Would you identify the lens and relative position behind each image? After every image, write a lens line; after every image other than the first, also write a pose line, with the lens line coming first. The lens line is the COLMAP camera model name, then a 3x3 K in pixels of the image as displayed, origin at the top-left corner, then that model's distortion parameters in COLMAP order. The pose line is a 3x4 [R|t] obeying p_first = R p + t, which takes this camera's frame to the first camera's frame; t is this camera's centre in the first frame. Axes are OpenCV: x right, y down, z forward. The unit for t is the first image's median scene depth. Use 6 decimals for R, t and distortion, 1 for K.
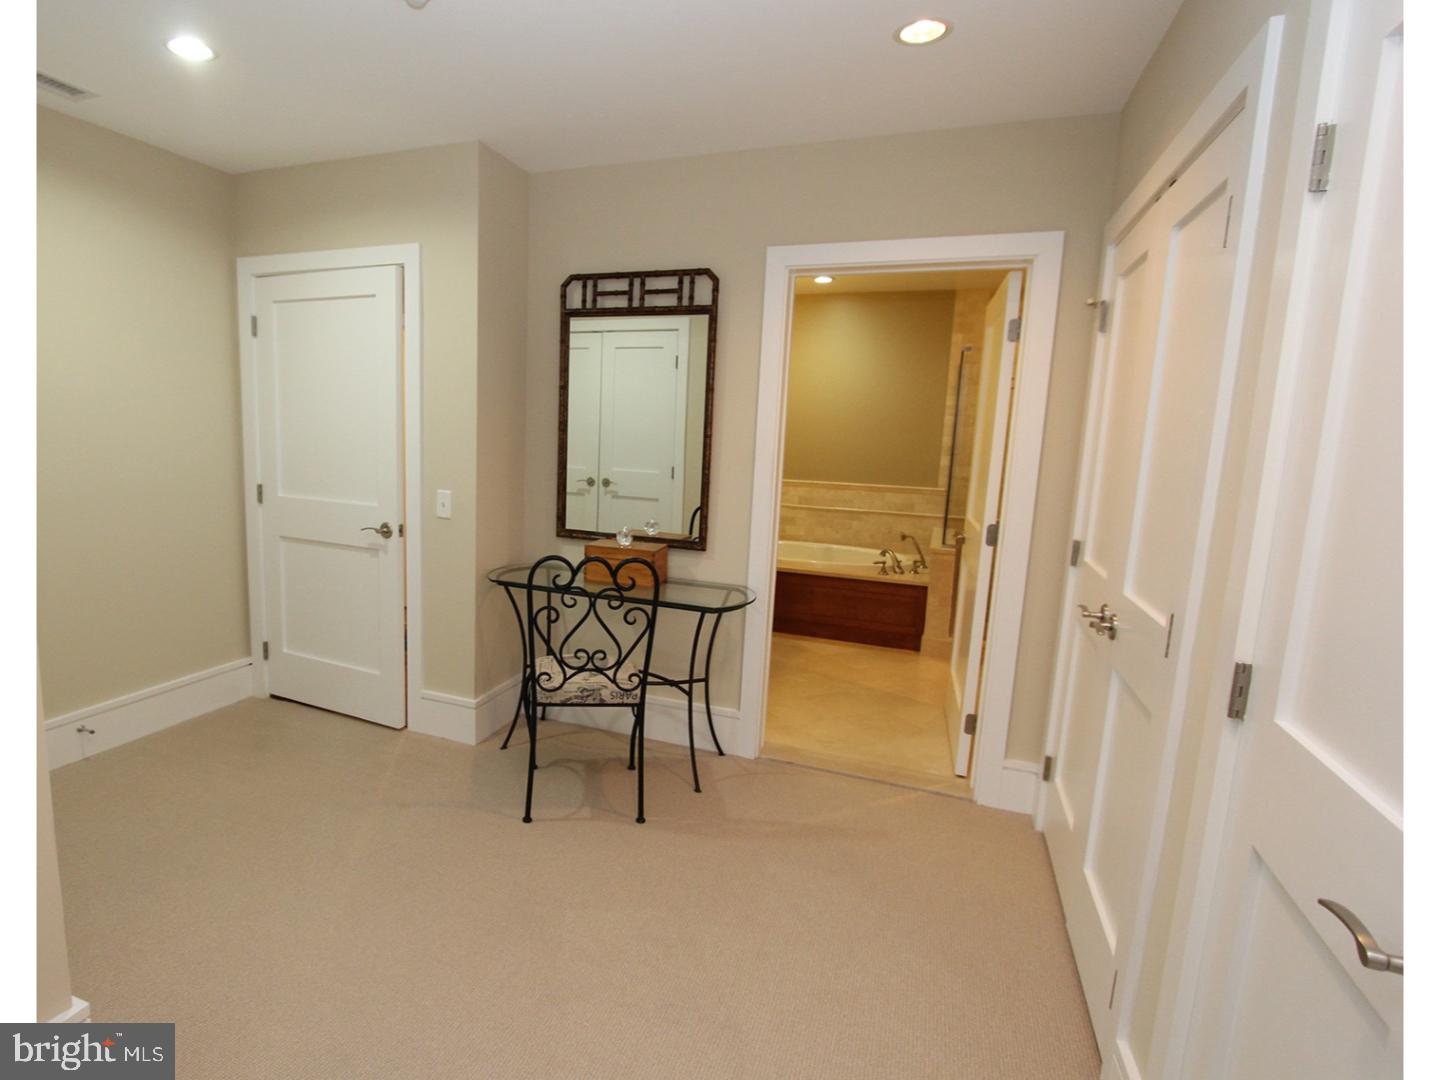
lens RADIAL K [[662.0, 0, 717.0], [0, 662.0, 537.3], [0, 0, 1]] dist [-0.000437, -0.000265]
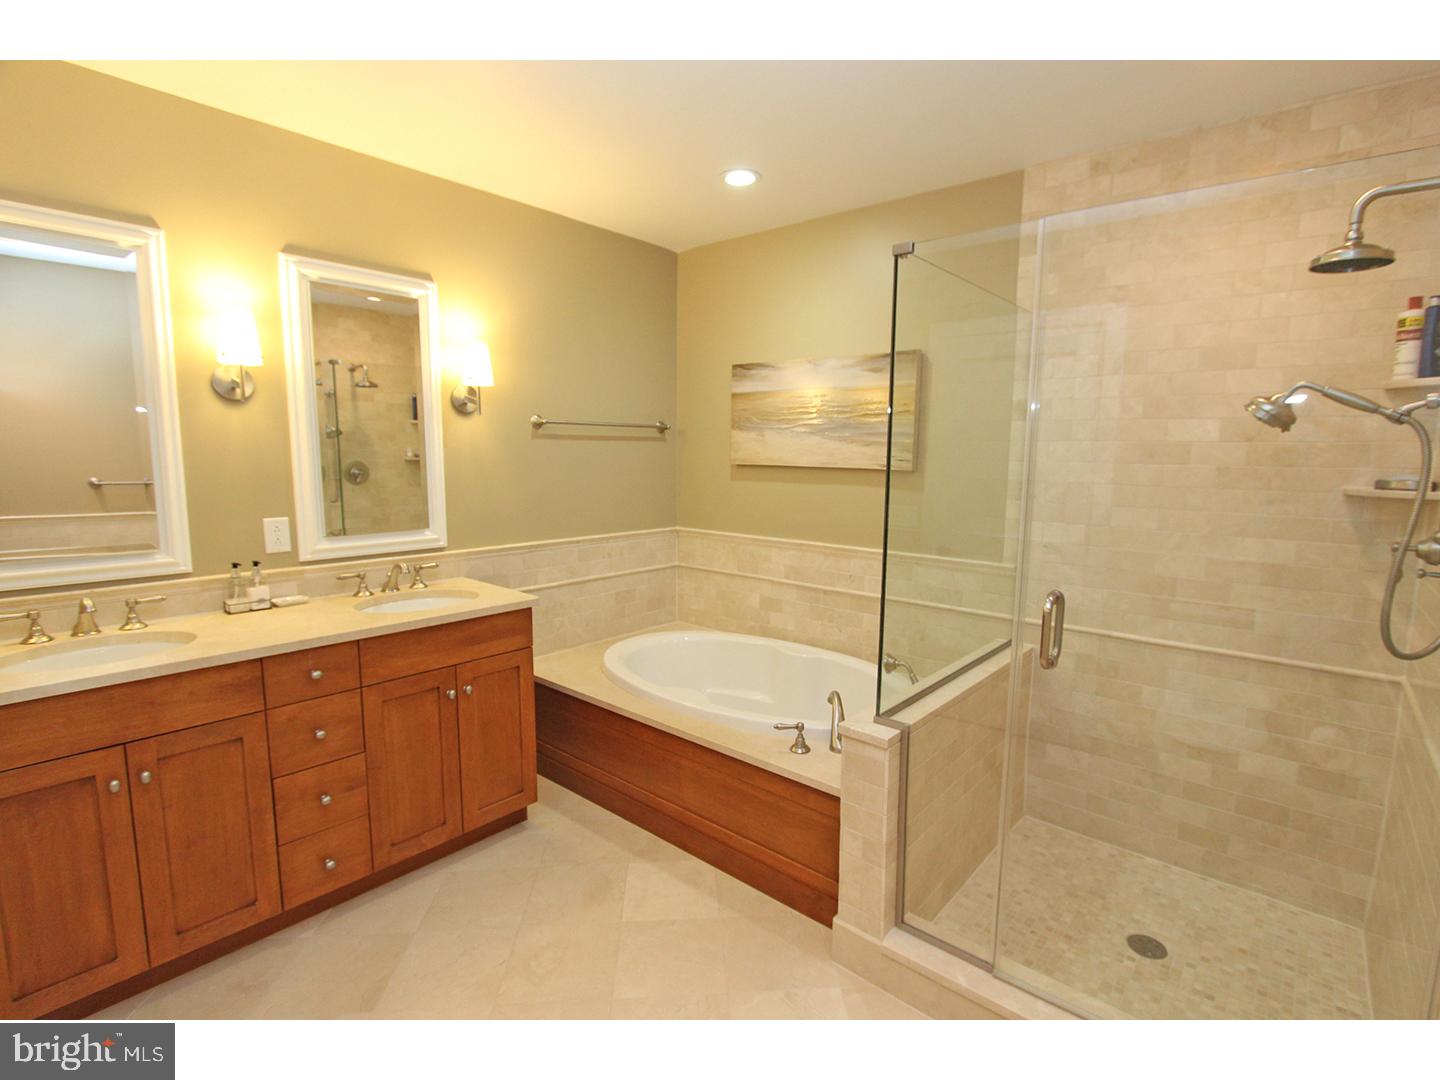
lens RADIAL K [[718.6, 0, 721.0], [0, 718.6, 540.8], [0, 0, 1]] dist [-0.001246, -0.000055]
pose [[0.942468, 0.015002, -0.333960, 0.290810], [-0.027404, 0.999097, -0.032456, -0.062478], [0.333171, 0.039741, 0.942028, 0.375871]]
